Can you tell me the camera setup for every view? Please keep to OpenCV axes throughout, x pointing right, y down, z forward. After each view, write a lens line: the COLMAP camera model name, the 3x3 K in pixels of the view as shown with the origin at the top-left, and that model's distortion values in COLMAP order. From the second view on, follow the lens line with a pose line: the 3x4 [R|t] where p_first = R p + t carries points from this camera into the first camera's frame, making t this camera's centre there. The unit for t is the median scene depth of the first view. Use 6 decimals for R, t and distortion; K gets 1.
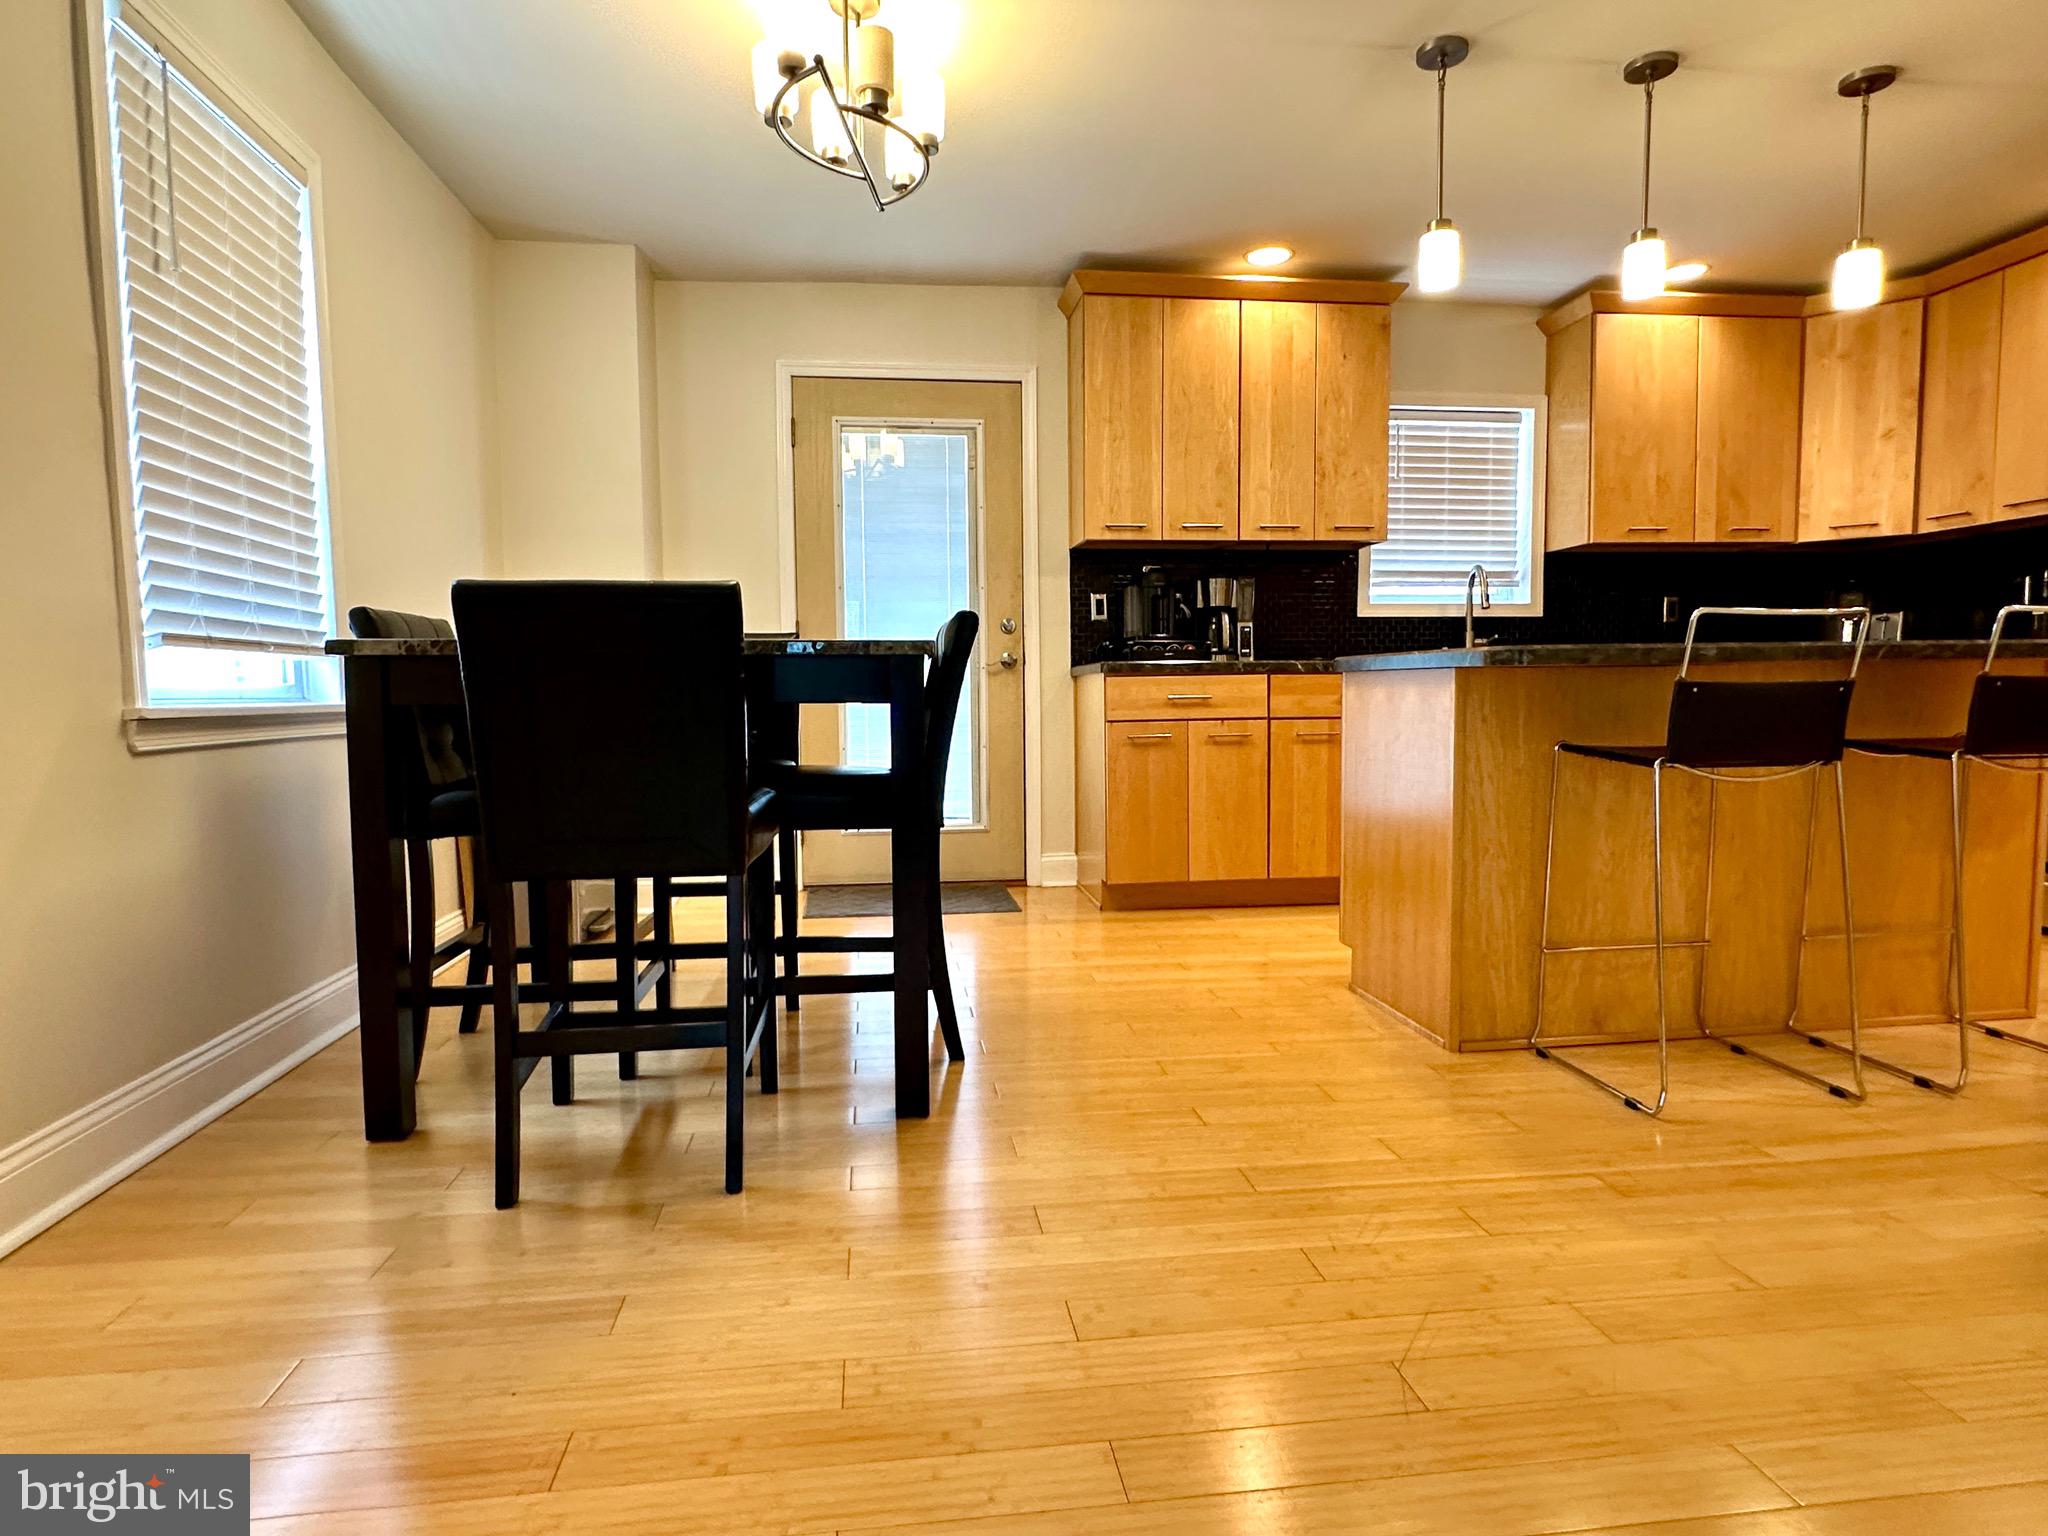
lens RADIAL K [[1128.3, 0, 1019.7], [0, 1128.3, 772.0], [0, 0, 1]] dist [-0.003016, -0.001526]
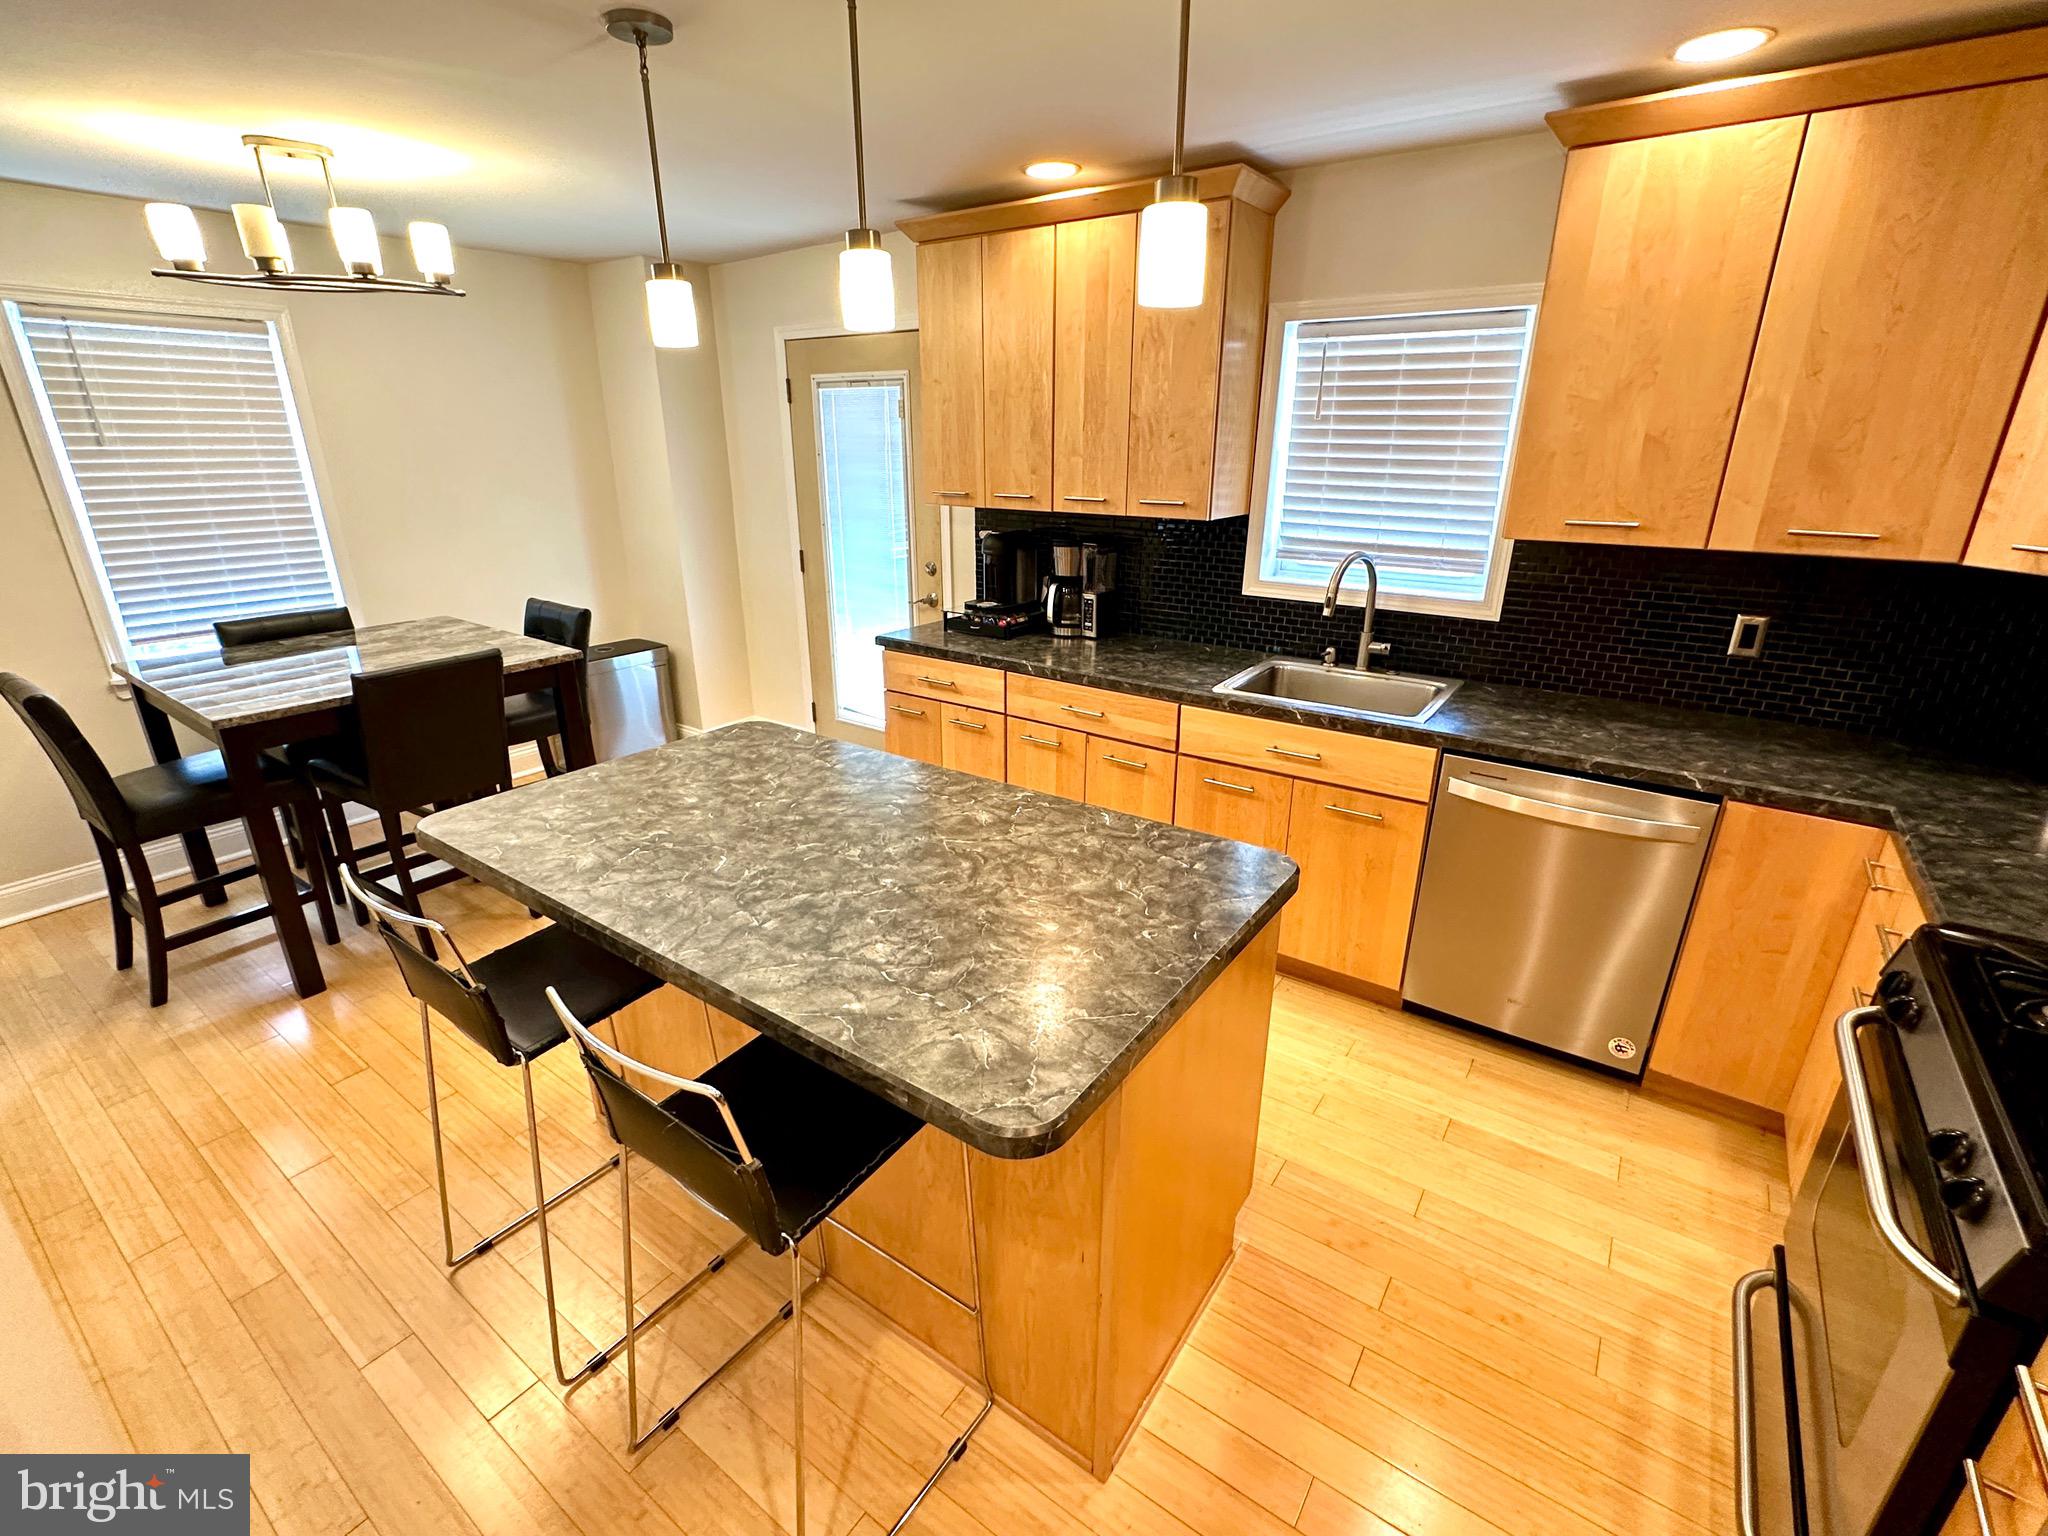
lens RADIAL K [[910.6, 0, 1024.0], [0, 910.6, 768.0], [0, 0, 1]] dist [-0.003120, 0.000010]
pose [[0.735315, 0.244460, -0.632101, 0.699605], [-0.059060, 0.952245, 0.299569, -0.226887], [0.675147, -0.182945, 0.714638, 0.409724]]
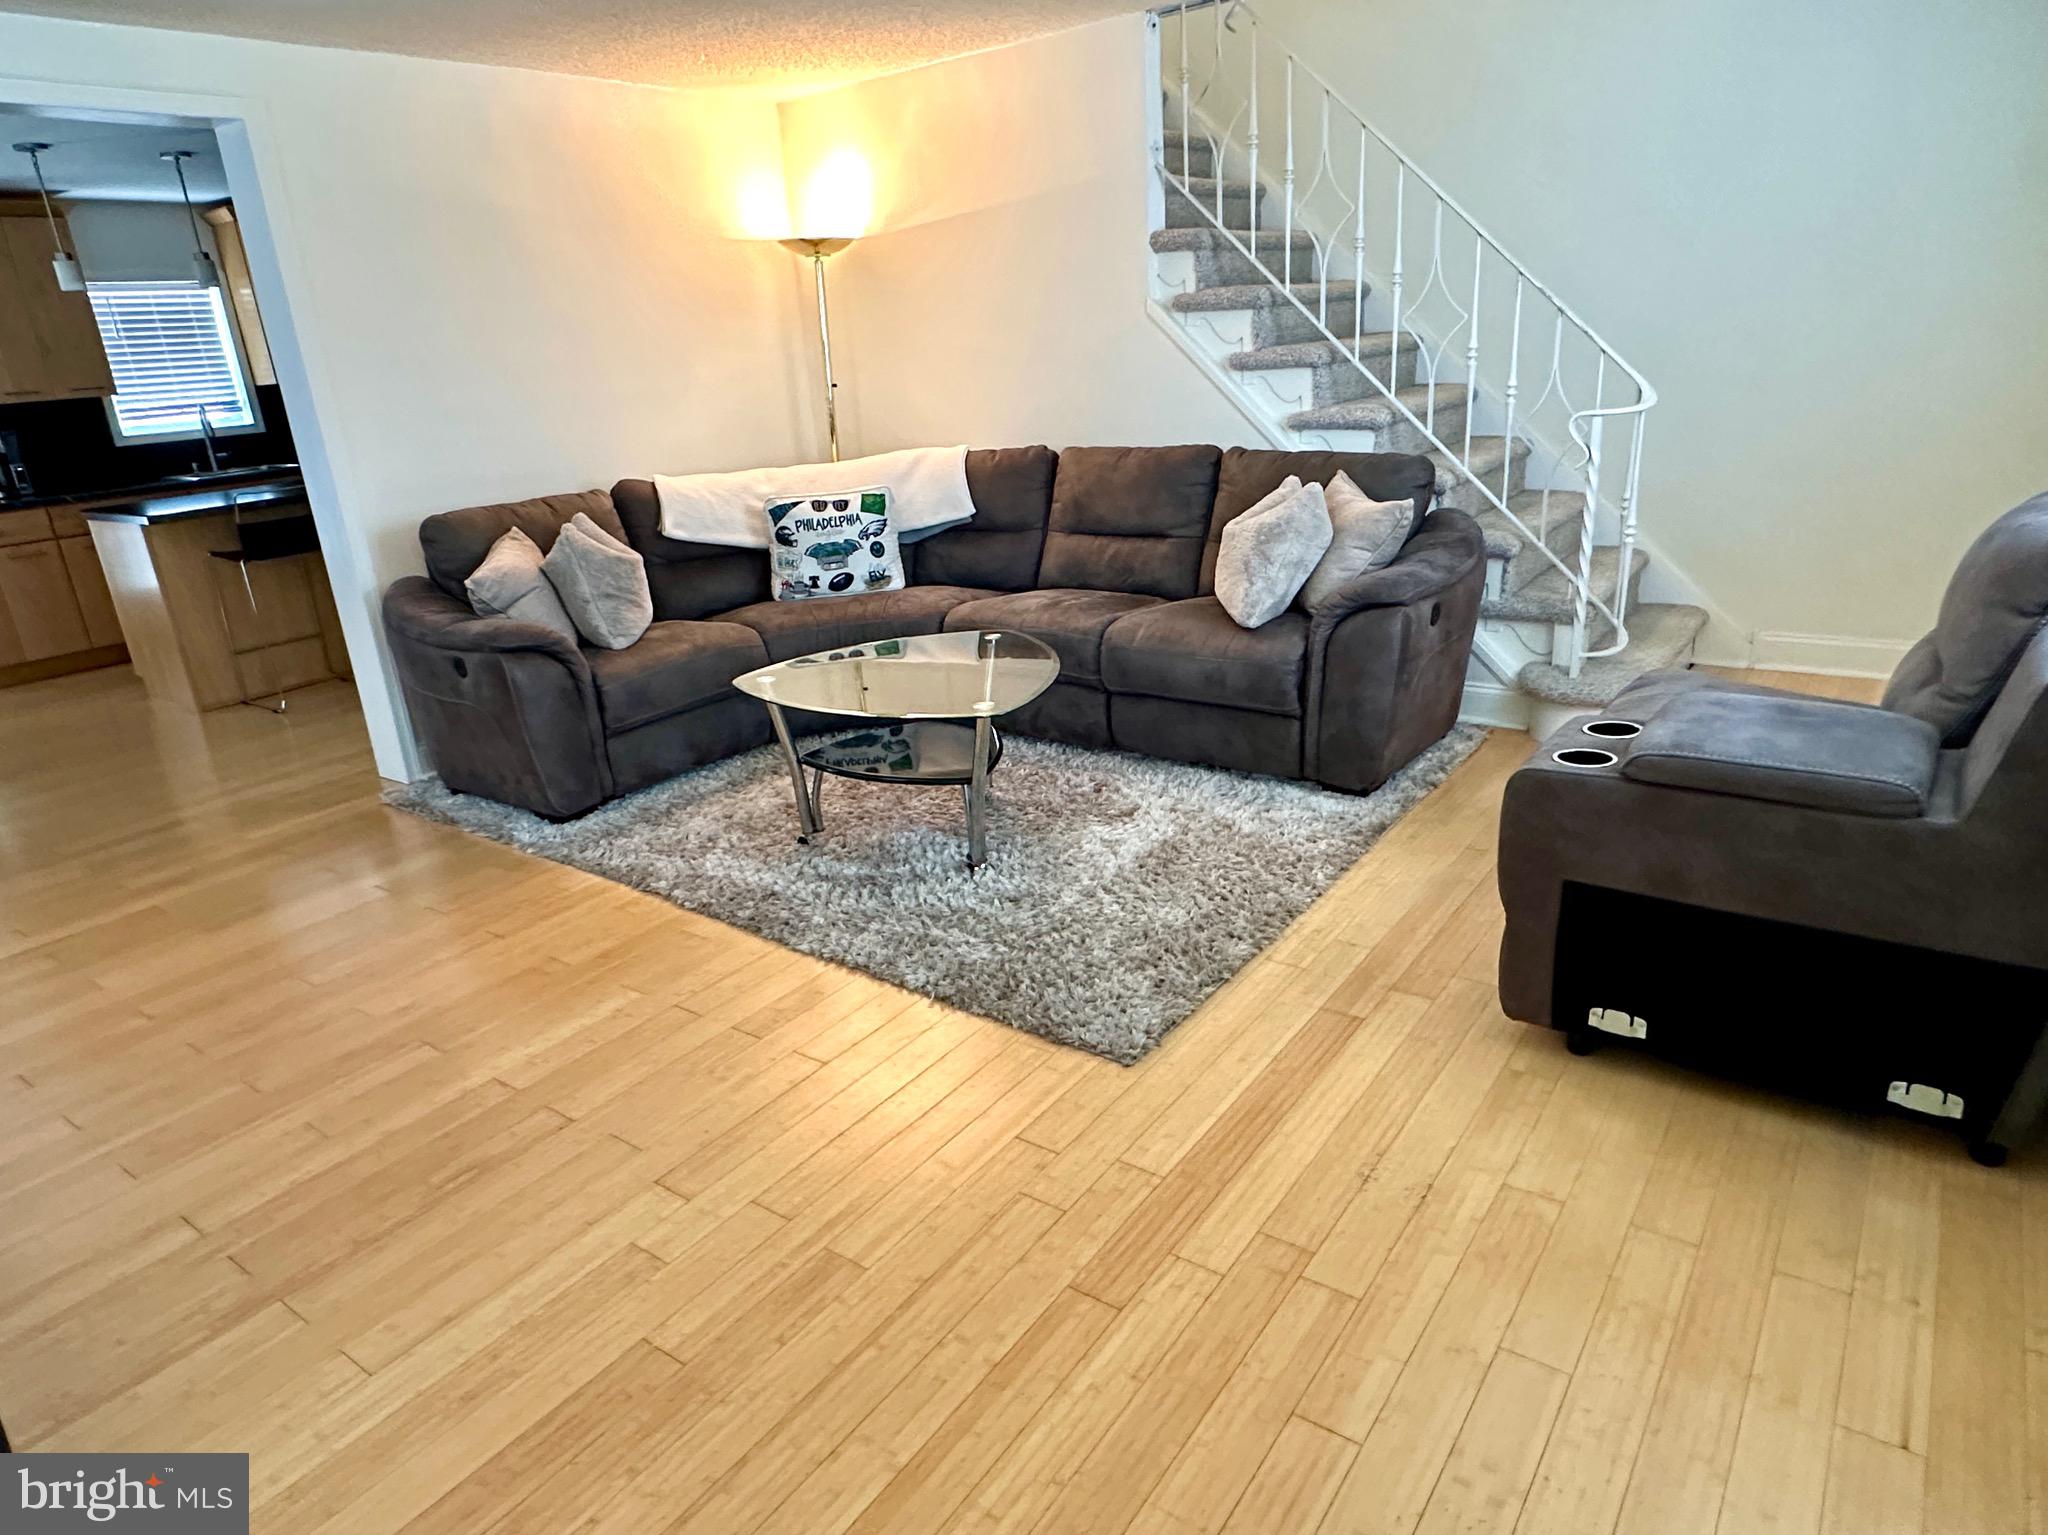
lens RADIAL K [[1242.0, 0, 998.2], [0, 1242.0, 790.1], [0, 0, 1]] dist [-0.002614, -0.000961]
pose [[0.690597, -0.284380, 0.664983, -0.087252], [0.113757, 0.950718, 0.288436, -0.058273], [-0.714237, -0.123547, 0.688913, -0.926387]]
